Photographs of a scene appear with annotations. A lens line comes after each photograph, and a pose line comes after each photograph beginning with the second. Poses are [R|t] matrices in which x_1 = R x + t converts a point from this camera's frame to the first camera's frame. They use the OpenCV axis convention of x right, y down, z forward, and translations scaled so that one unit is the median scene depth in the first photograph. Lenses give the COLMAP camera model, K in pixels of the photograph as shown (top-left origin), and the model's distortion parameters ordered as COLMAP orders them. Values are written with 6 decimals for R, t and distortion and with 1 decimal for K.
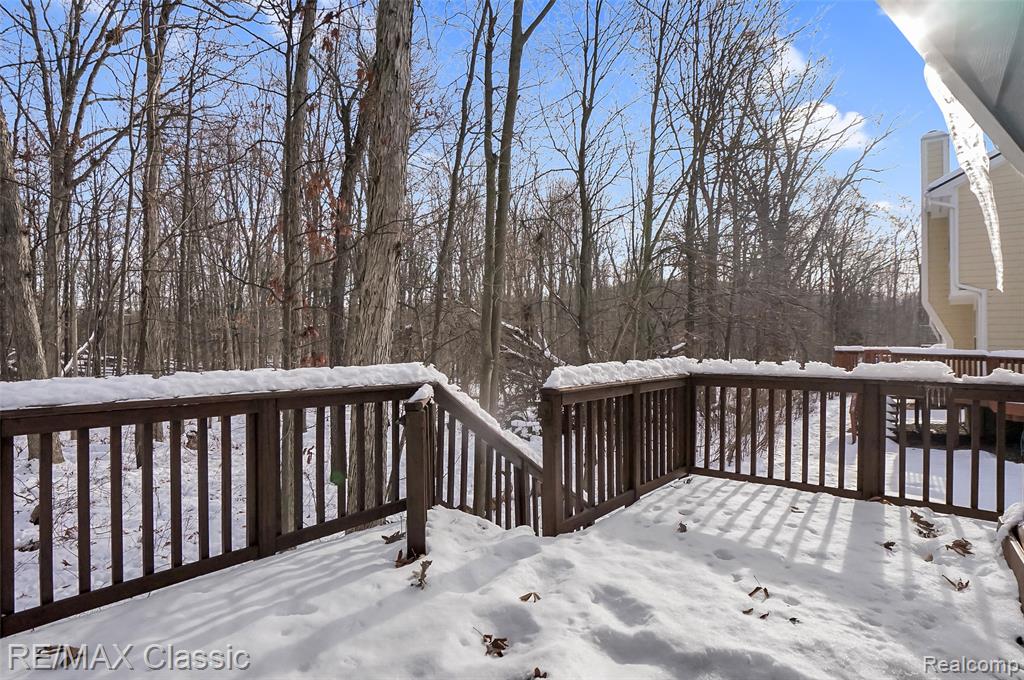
lens RADIAL K [[554.2, 0, 509.7], [0, 554.2, 337.4], [0, 0, 1]] dist [-0.031745, 0.011002]
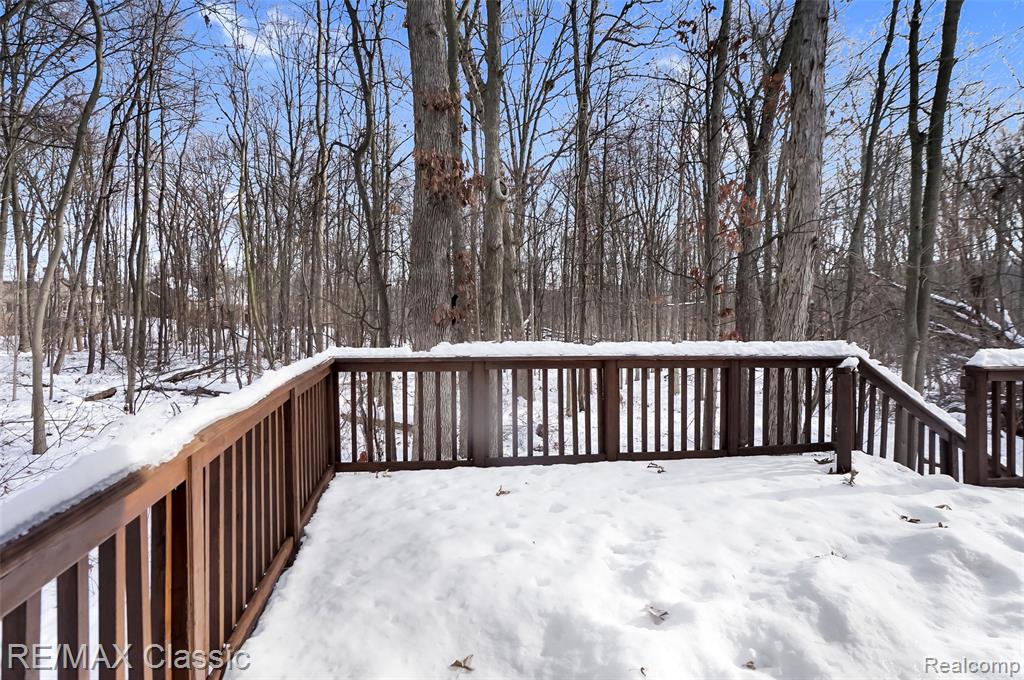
lens RADIAL K [[554.2, 0, 451.7], [0, 554.2, 310.4], [0, 0, 1]] dist [-0.031745, 0.011002]
pose [[0.733822, 0.003807, -0.679331, 0.023814], [-0.004193, 0.999991, 0.001075, -0.015776], [0.679329, 0.002059, 0.733831, -0.382754]]
